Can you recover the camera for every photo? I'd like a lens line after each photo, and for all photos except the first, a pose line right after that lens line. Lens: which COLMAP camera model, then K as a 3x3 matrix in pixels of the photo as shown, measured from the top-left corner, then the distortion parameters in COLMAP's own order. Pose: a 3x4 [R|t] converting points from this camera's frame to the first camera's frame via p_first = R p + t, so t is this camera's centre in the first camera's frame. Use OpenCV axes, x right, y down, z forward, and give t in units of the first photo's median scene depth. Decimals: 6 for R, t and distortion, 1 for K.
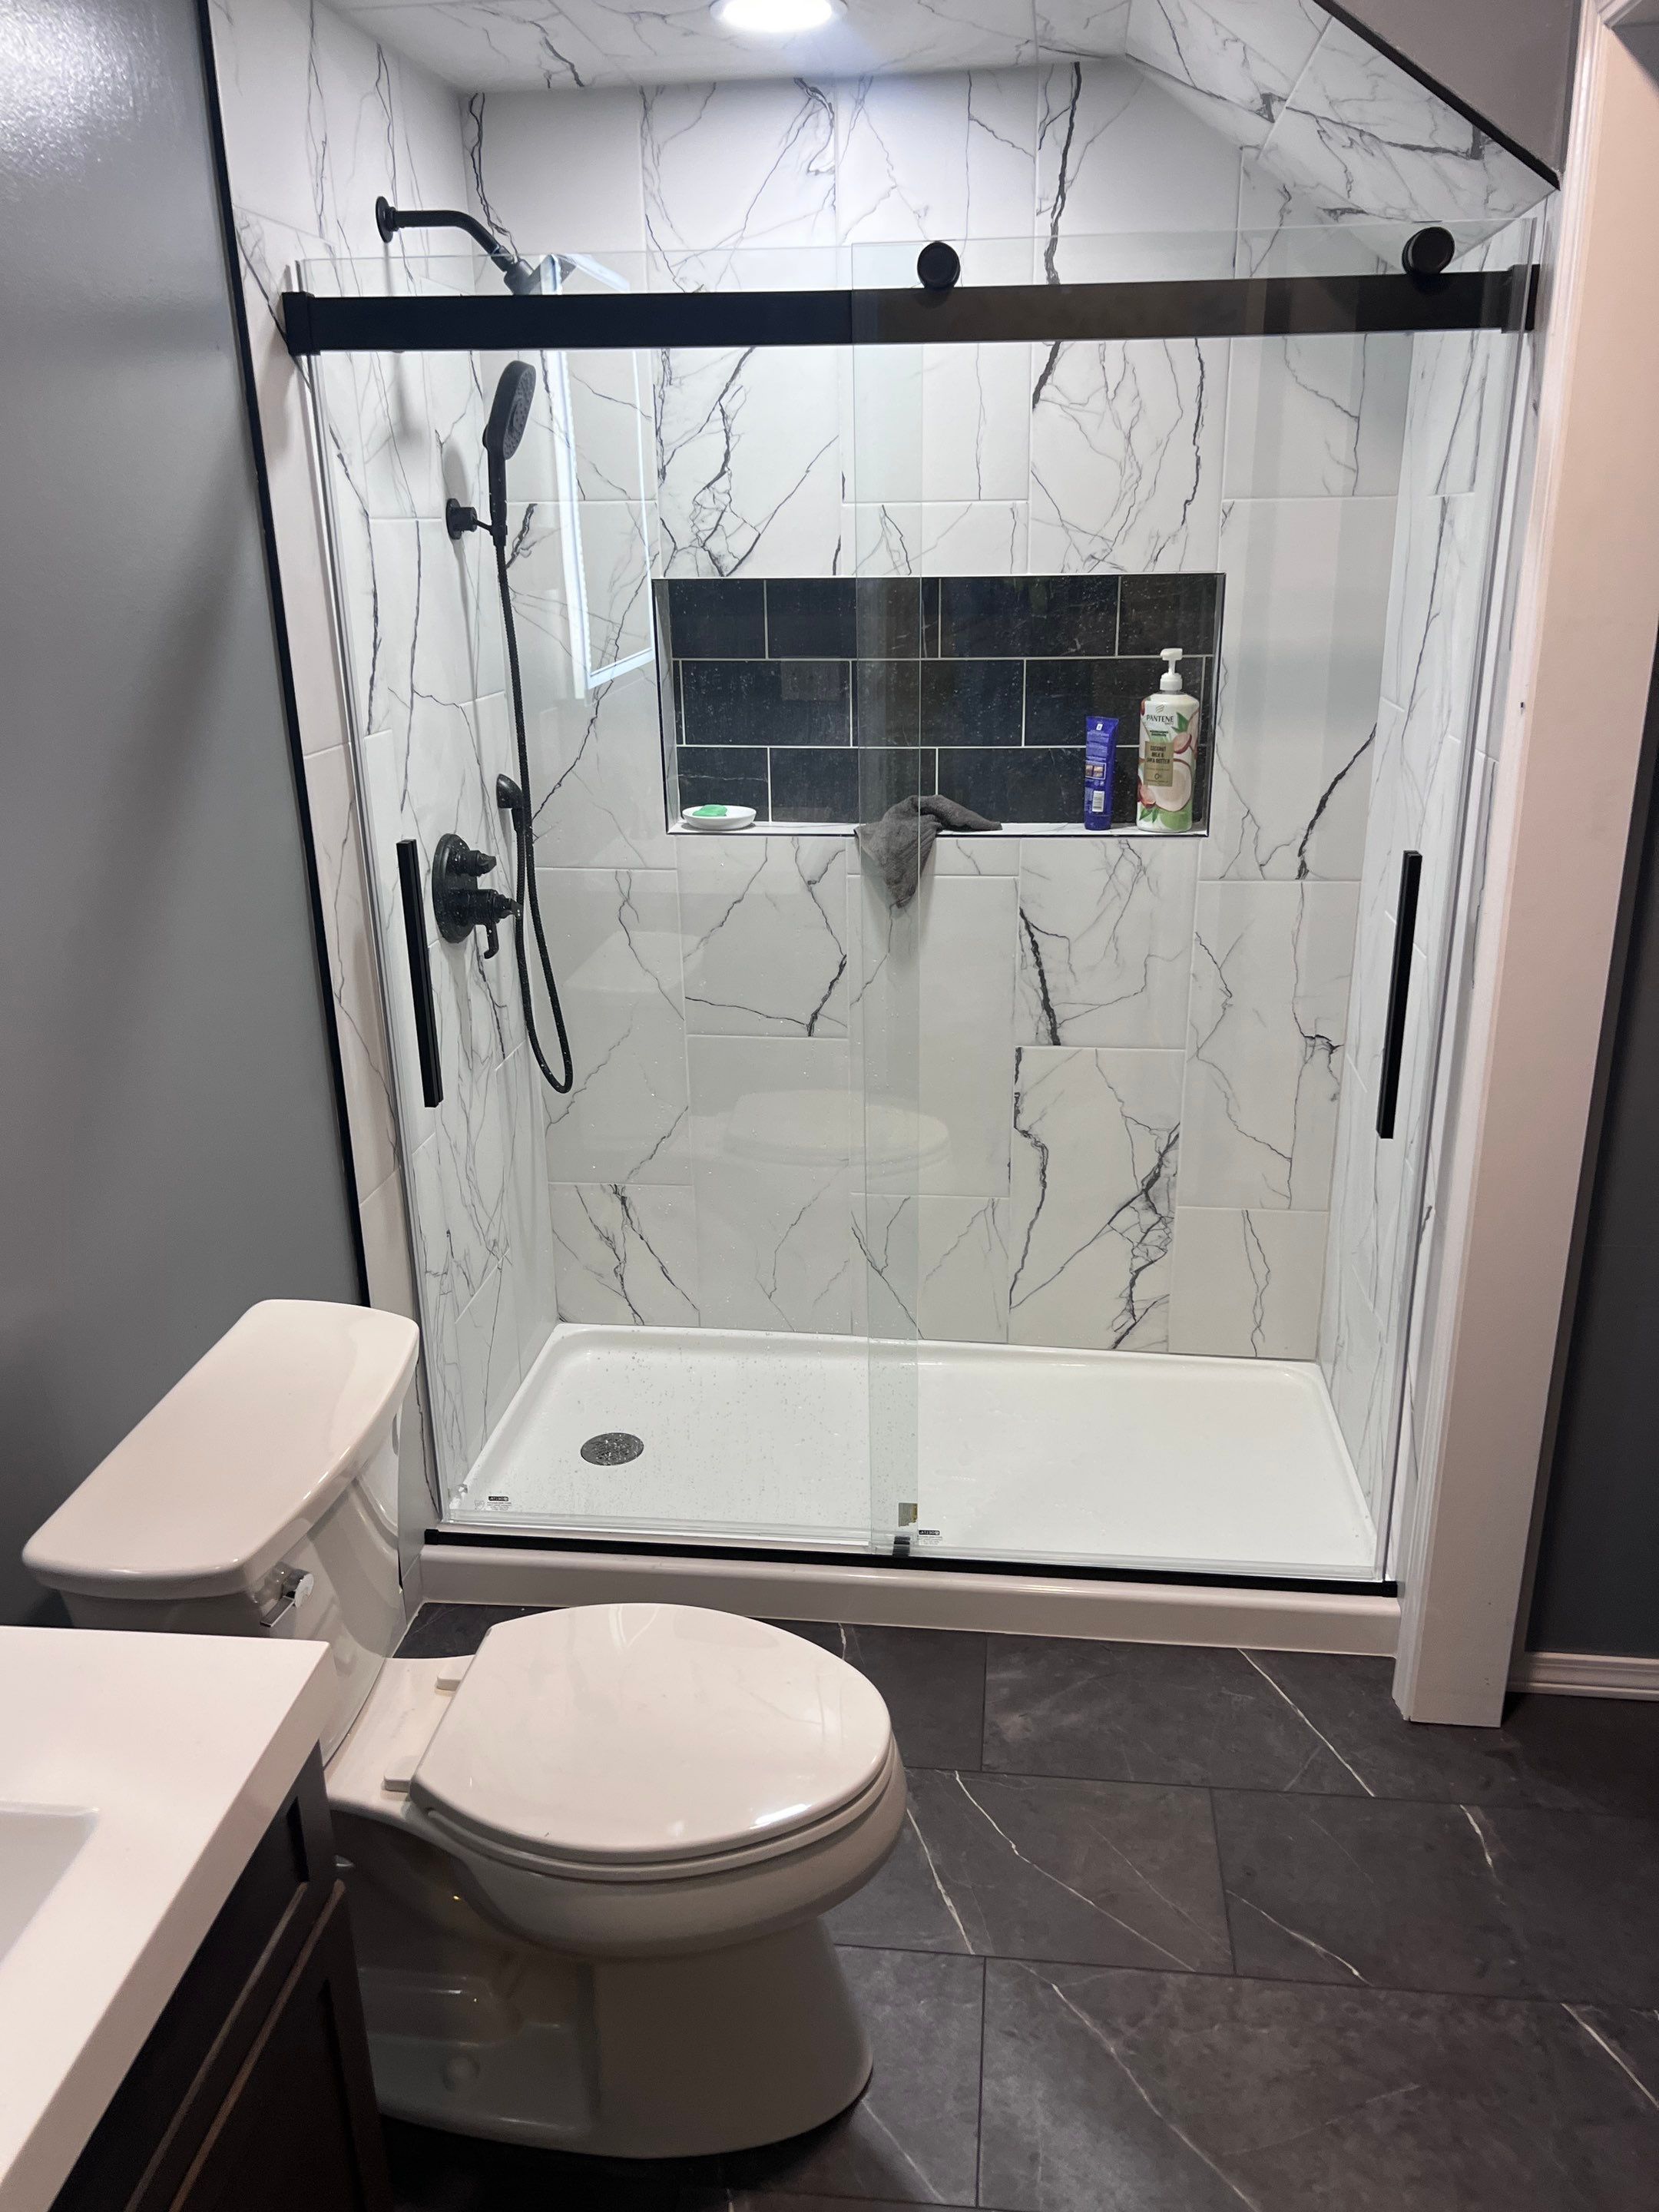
lens RADIAL K [[1655.7, 0, 843.8], [0, 1655.7, 1121.3], [0, 0, 1]] dist [0.047839, -0.052347]
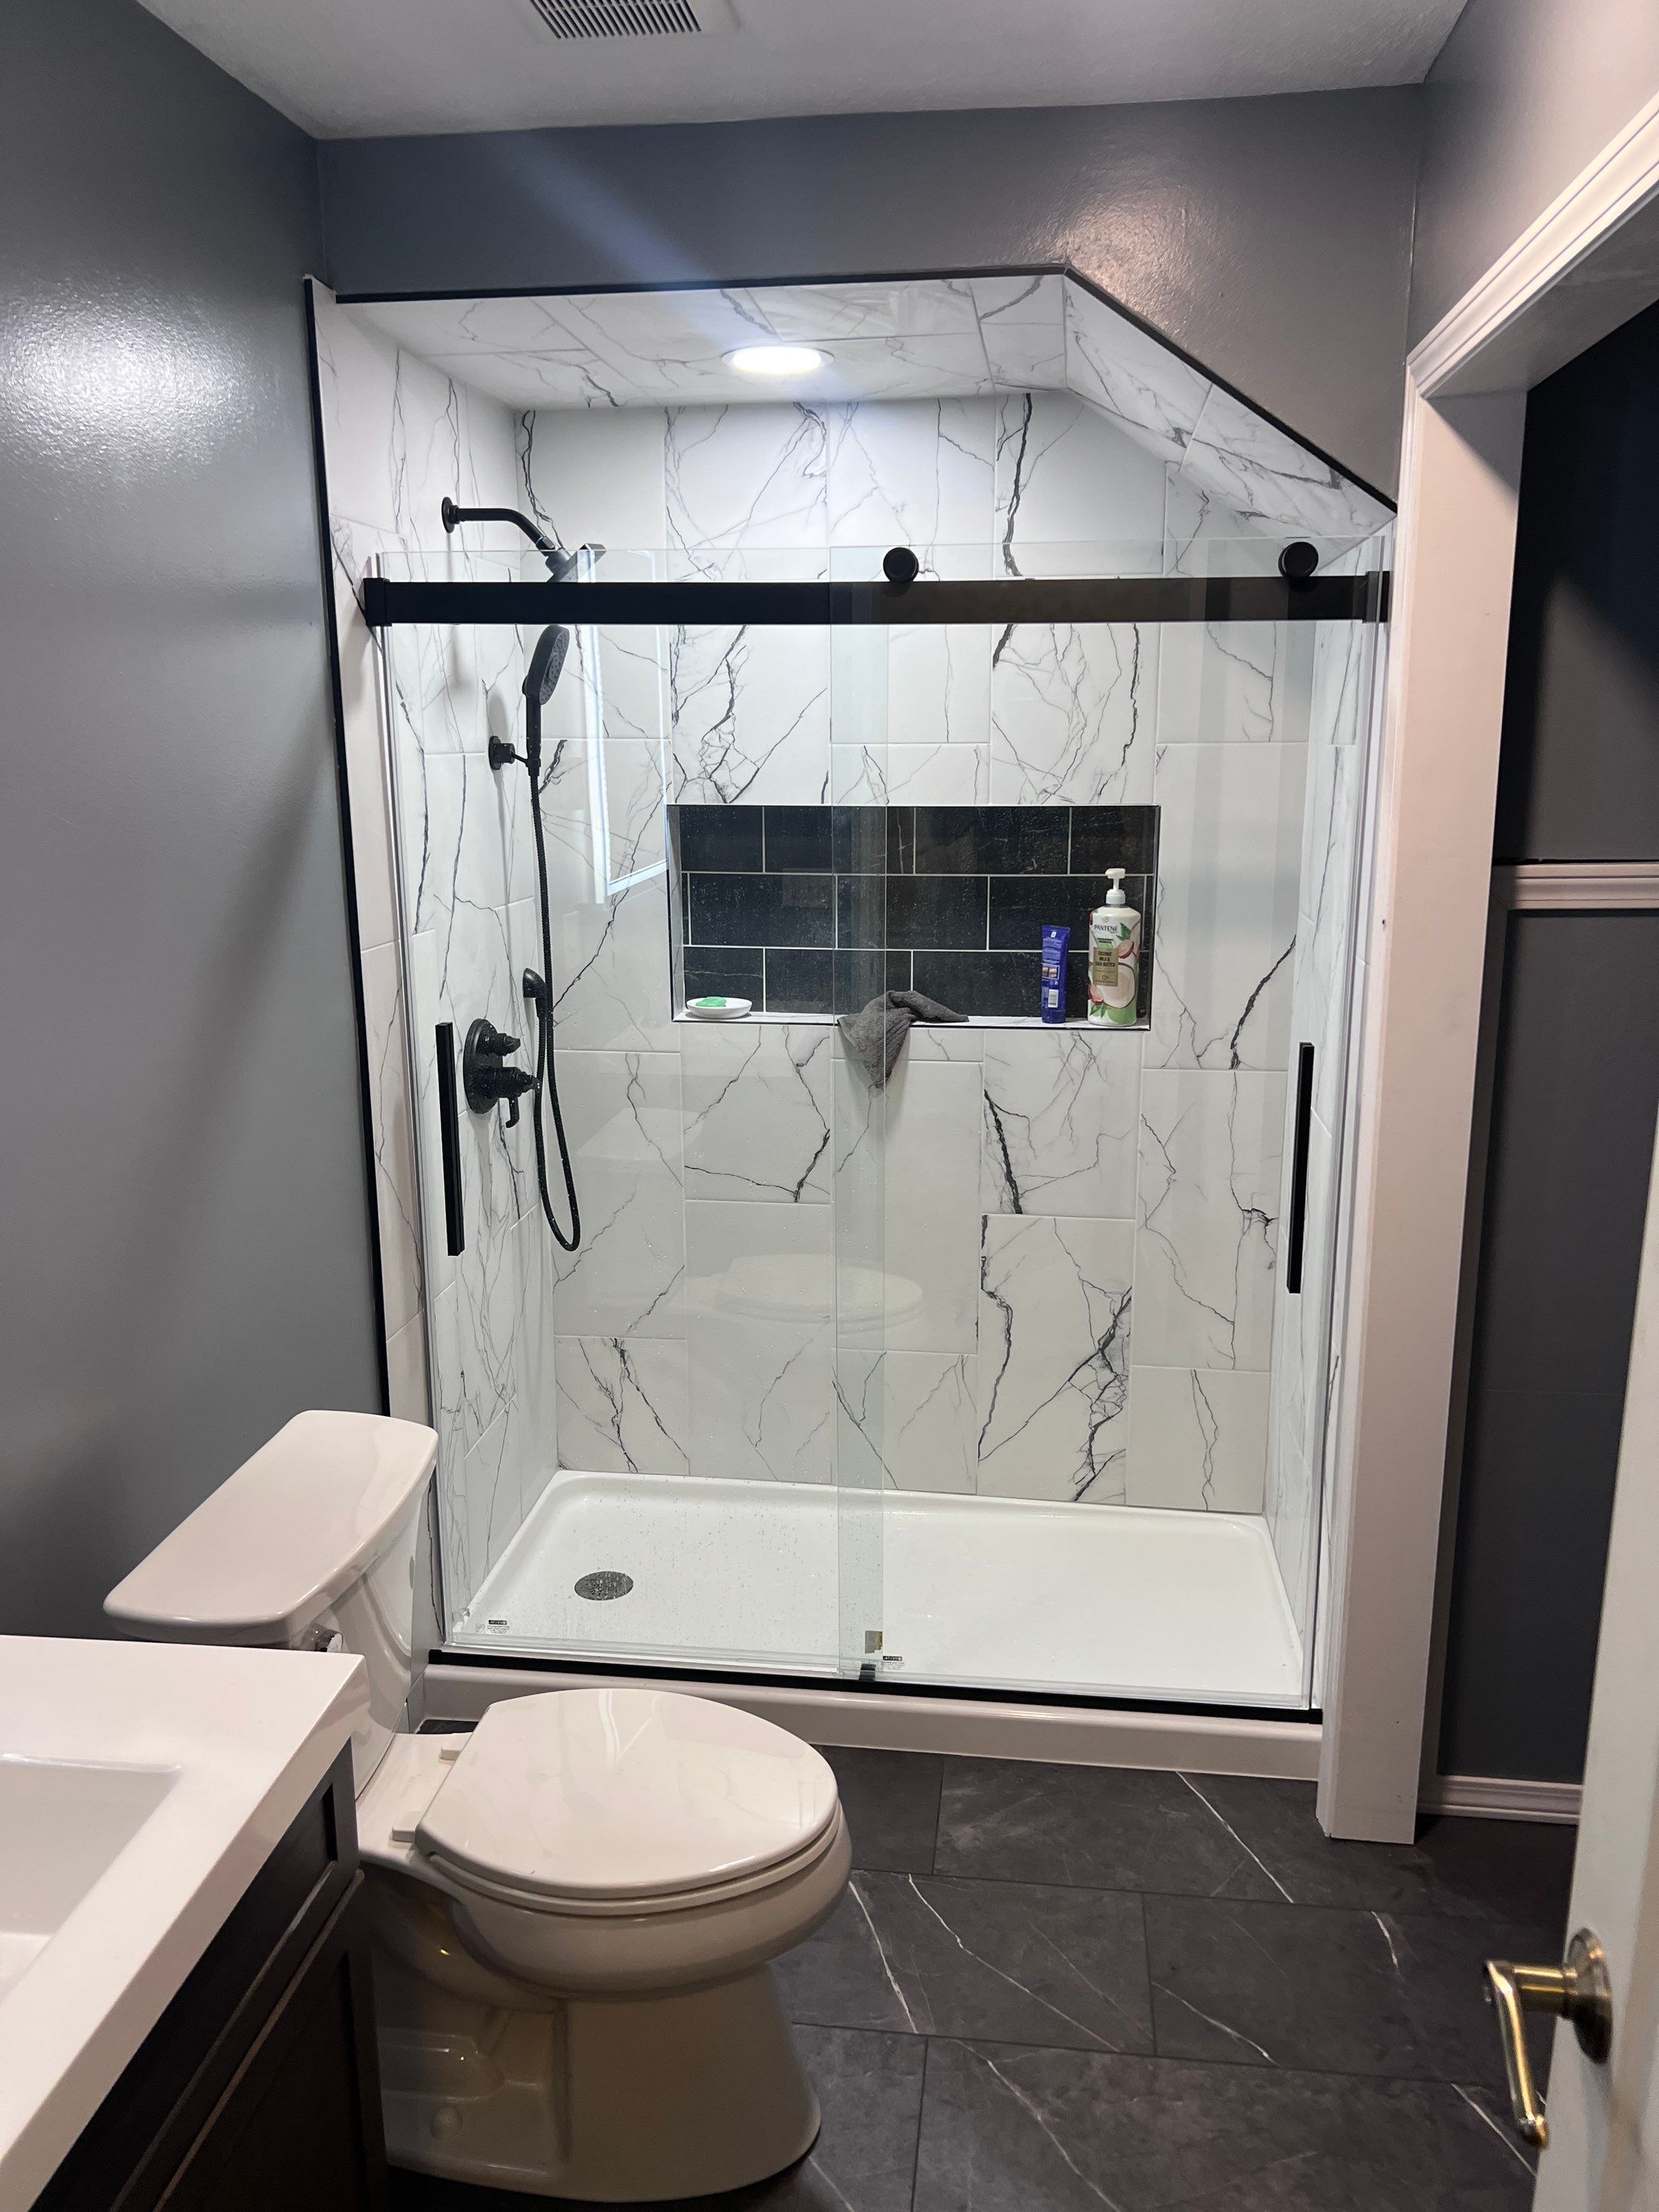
lens RADIAL K [[1650.6, 0, 841.0], [0, 1650.6, 1109.9], [0, 0, 1]] dist [0.062509, -0.070838]
pose [[0.999860, 0.013665, -0.009611, 0.022152], [-0.014744, 0.992290, -0.123056, 0.025274], [0.007856, 0.123180, 0.992353, -0.117662]]
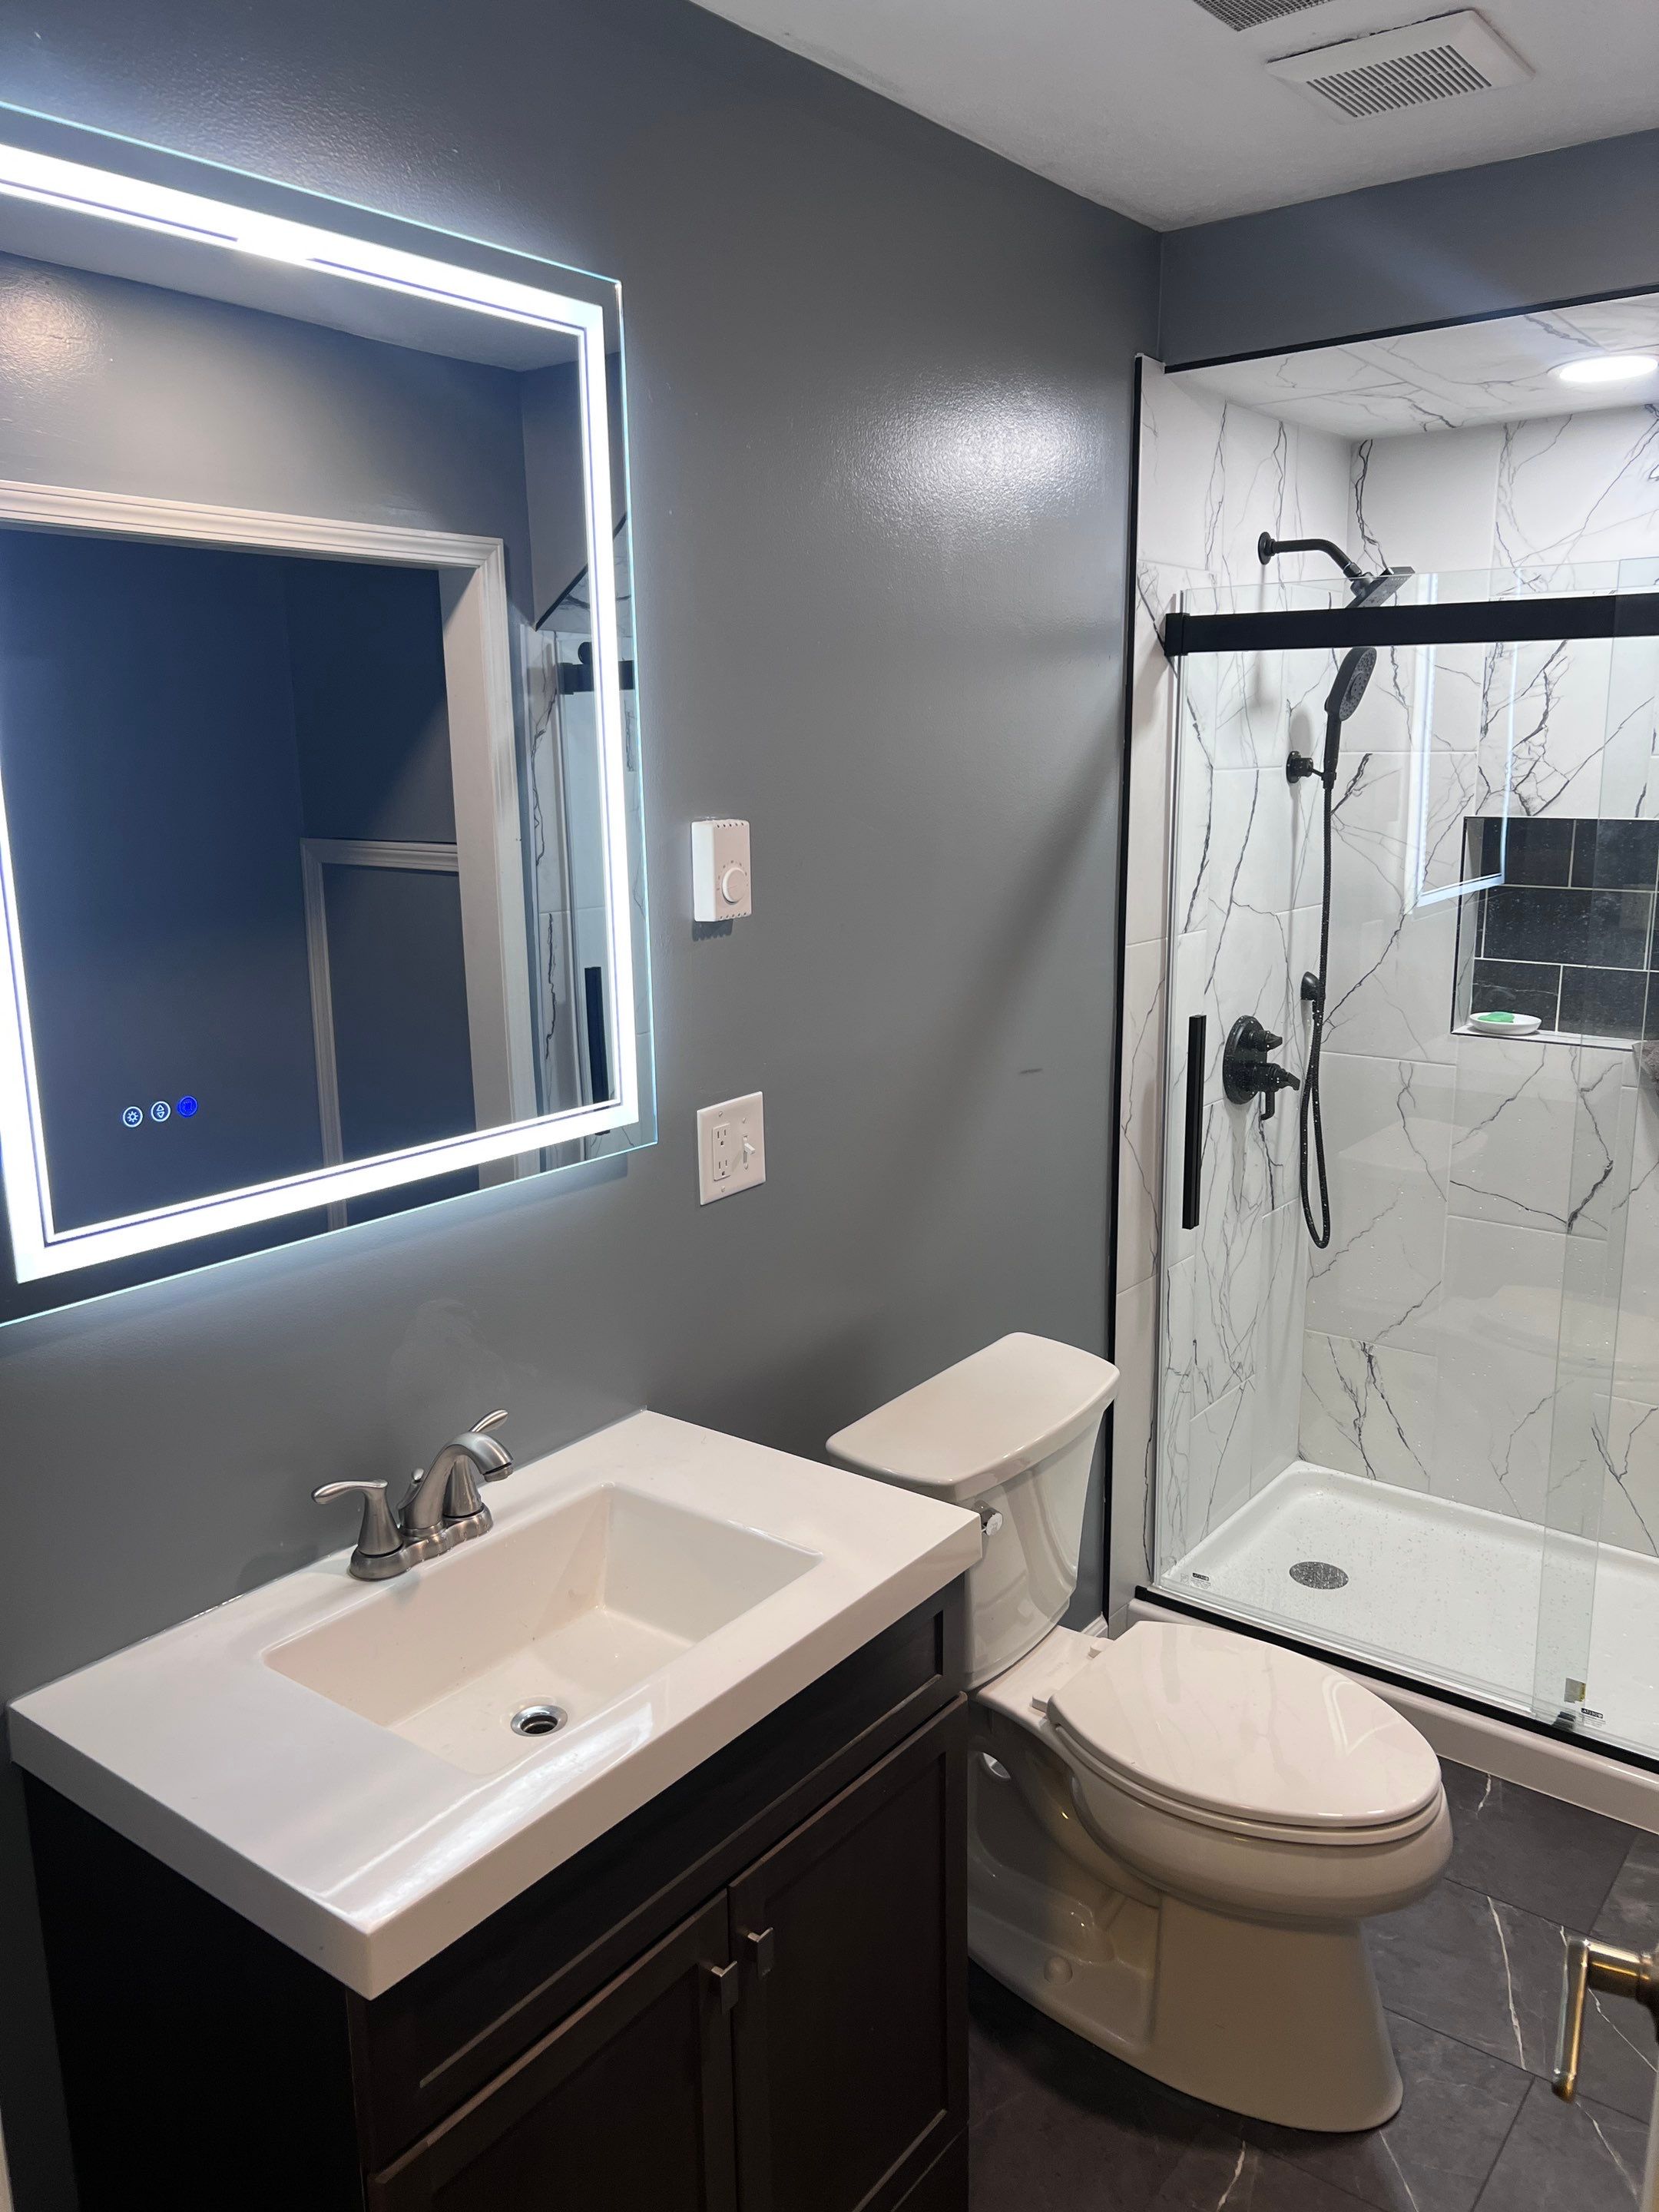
lens RADIAL K [[1655.1, 0, 857.7], [0, 1655.1, 1093.6], [0, 0, 1]] dist [0.051547, -0.061004]
pose [[0.858937, 0.111967, -0.499691, 0.129973], [-0.178073, 0.980212, -0.086458, 0.038798], [0.480122, 0.163243, 0.861878, -0.174065]]
